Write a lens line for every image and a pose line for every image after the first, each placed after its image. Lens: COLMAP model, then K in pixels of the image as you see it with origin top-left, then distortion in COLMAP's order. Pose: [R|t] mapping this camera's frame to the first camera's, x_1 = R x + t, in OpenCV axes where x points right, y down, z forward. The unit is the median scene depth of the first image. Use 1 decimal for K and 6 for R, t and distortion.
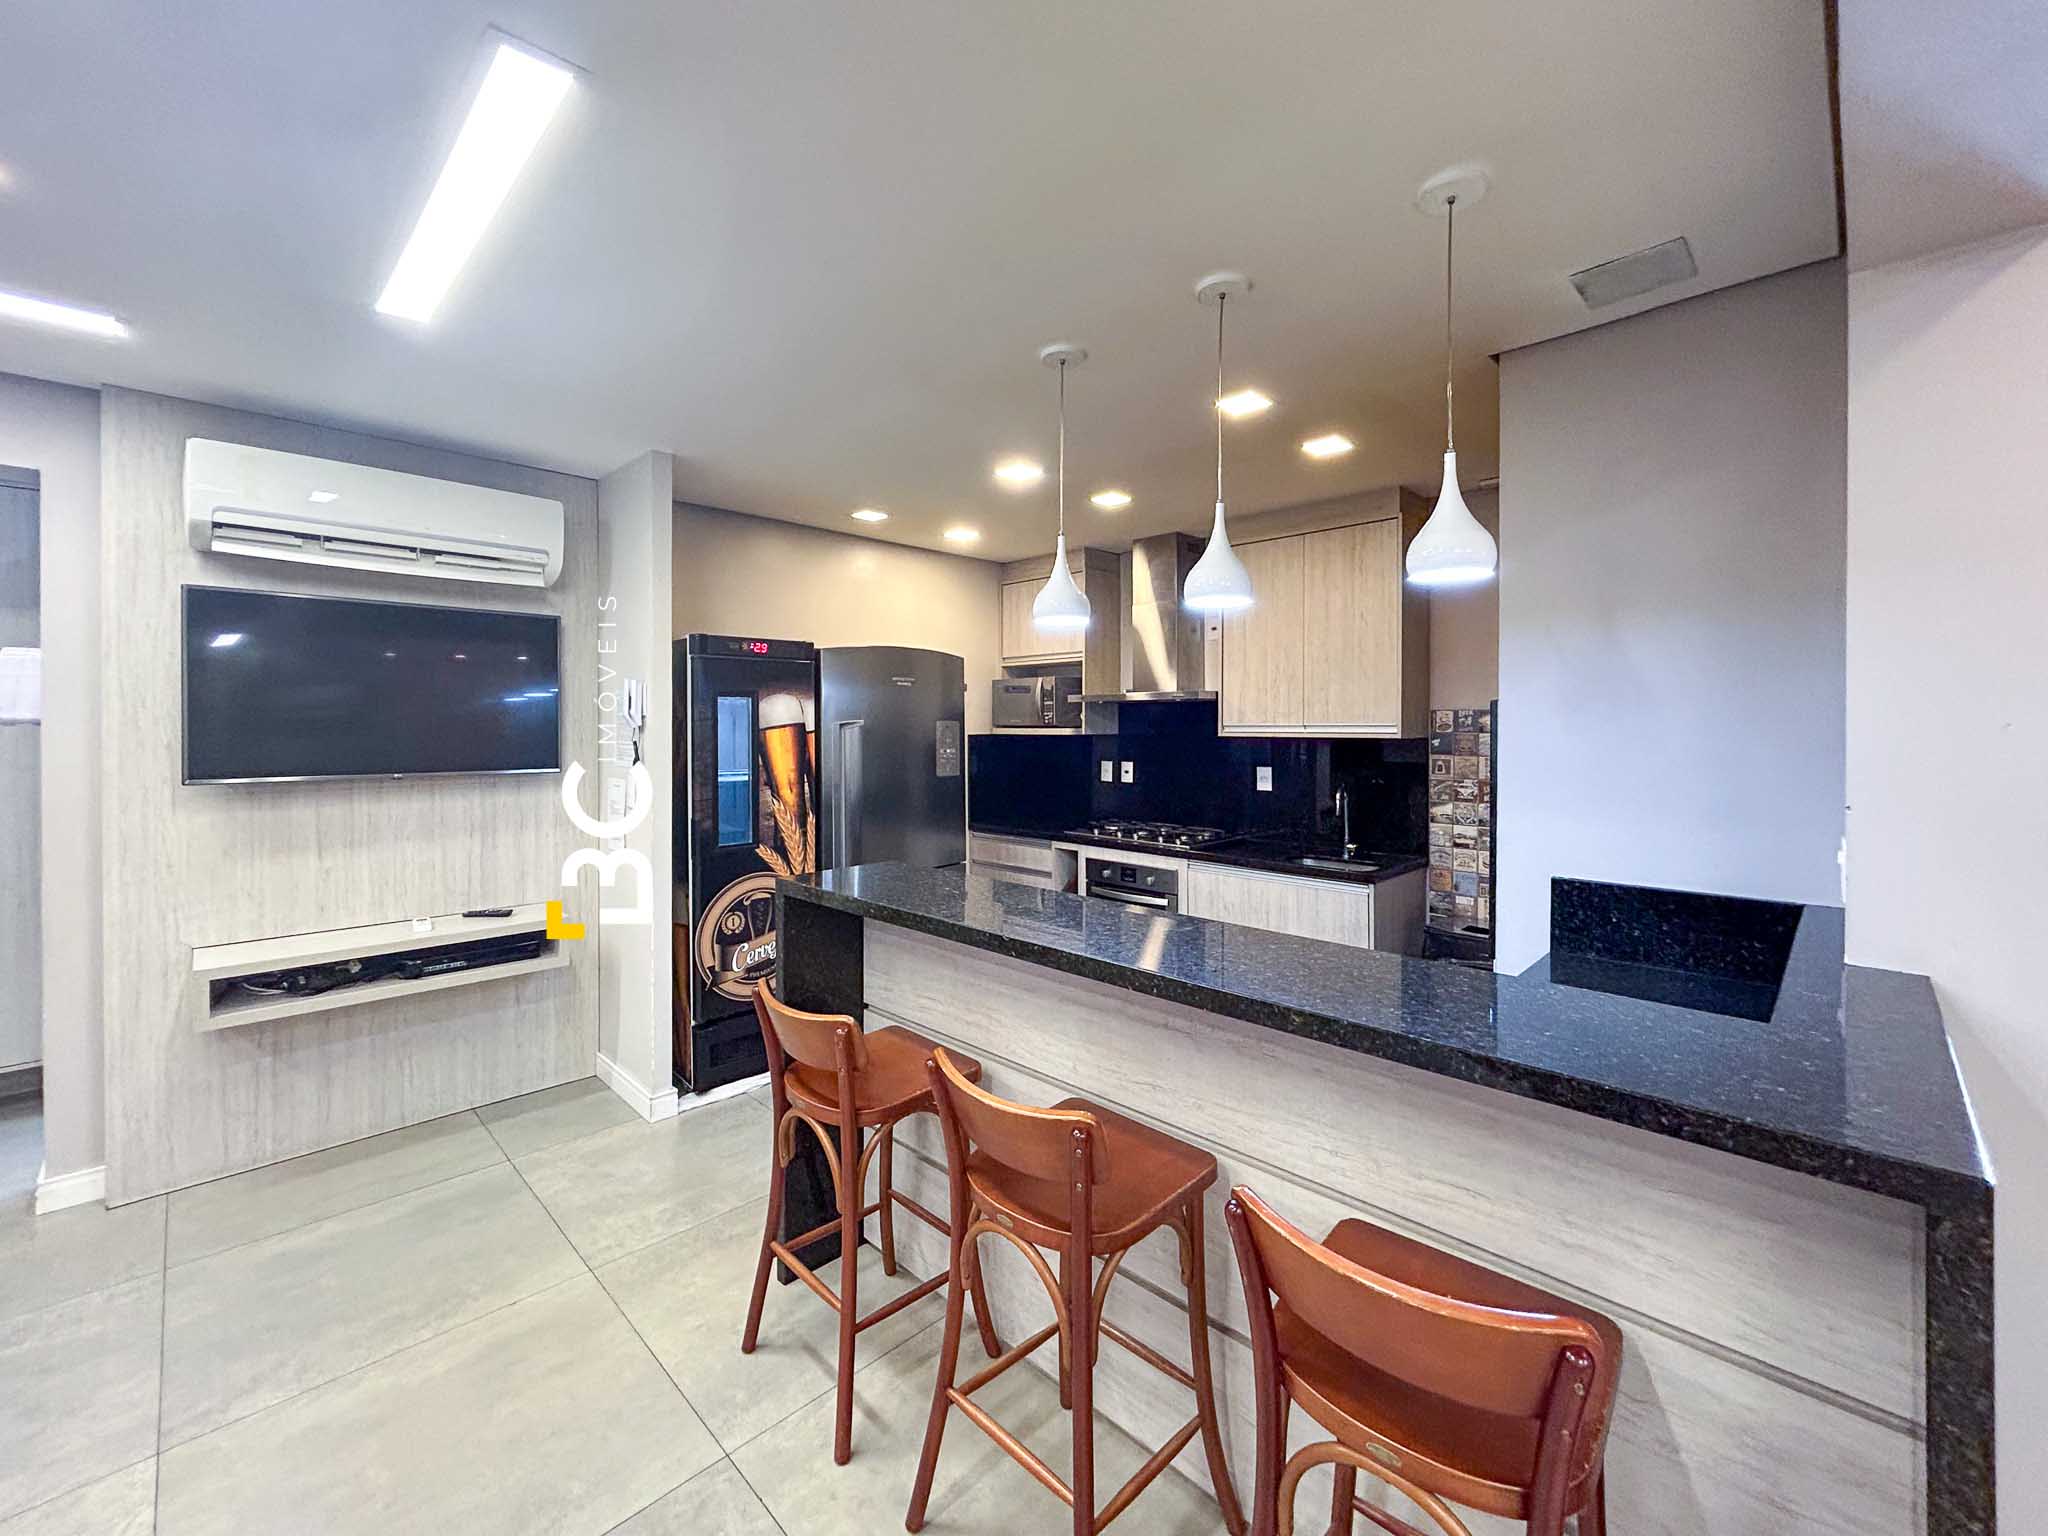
lens RADIAL K [[835.5, 0, 1020.0], [0, 835.5, 714.7], [0, 0, 1]] dist [-0.023771, -0.000056]
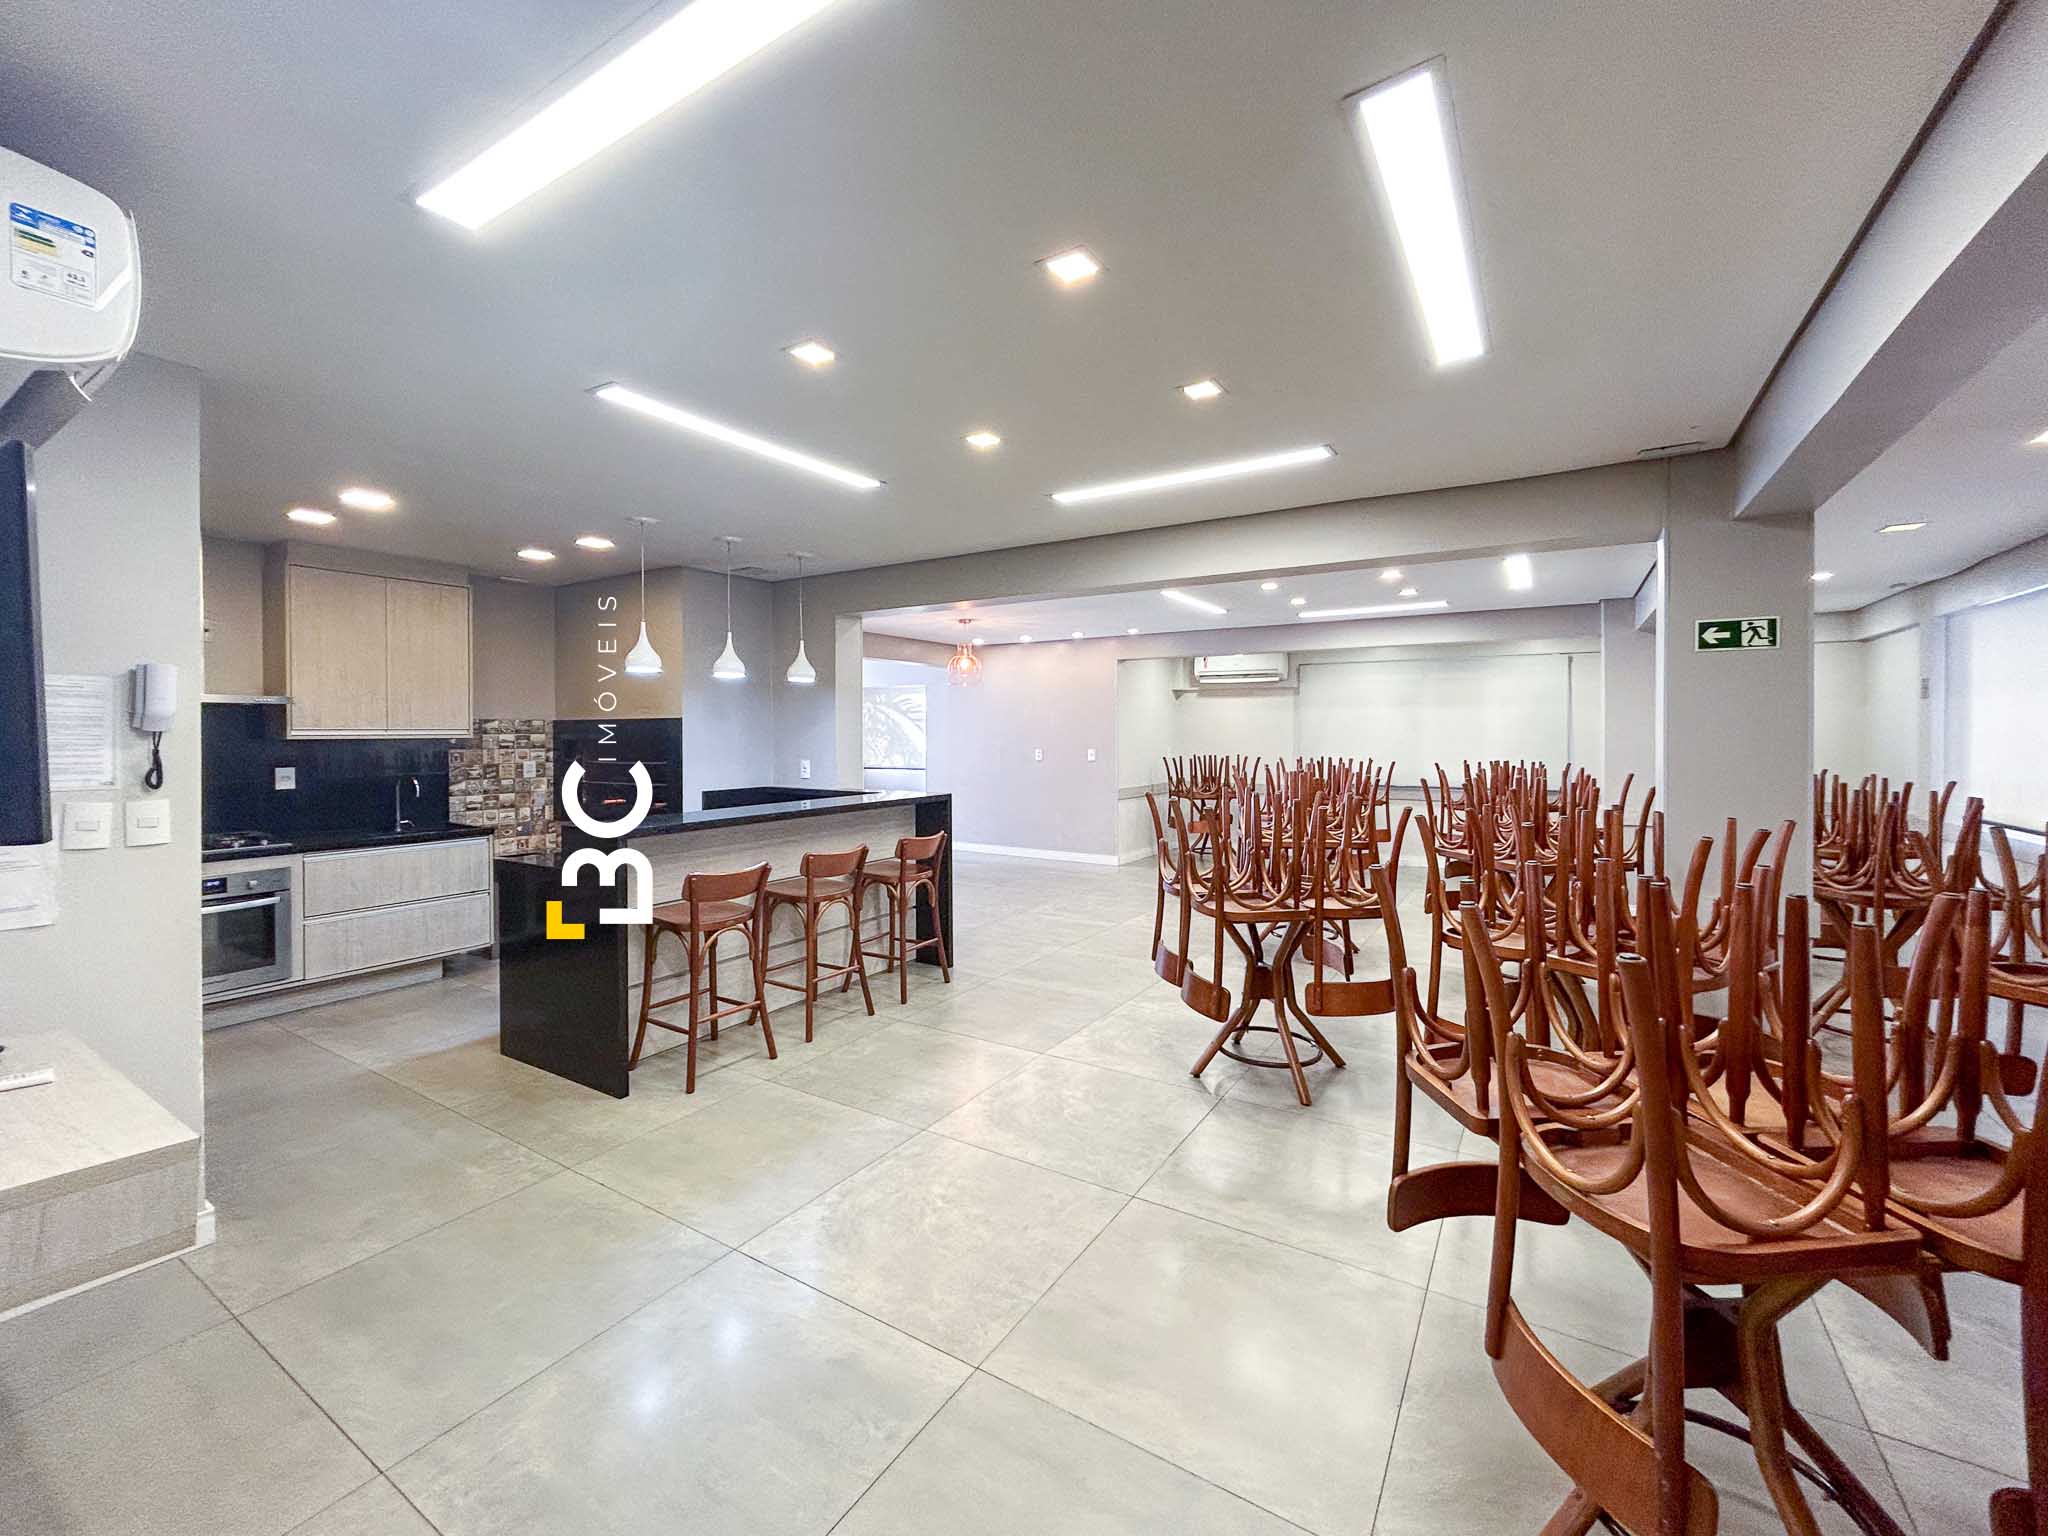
lens RADIAL K [[827.9, 0, 1031.1], [0, 827.9, 780.0], [0, 0, 1]] dist [-0.000540, -0.000059]
pose [[-0.234992, -0.053751, 0.970510, -1.137109], [-0.005807, 0.998530, 0.053897, 0.019886], [-0.971980, 0.007029, -0.234958, 0.376050]]
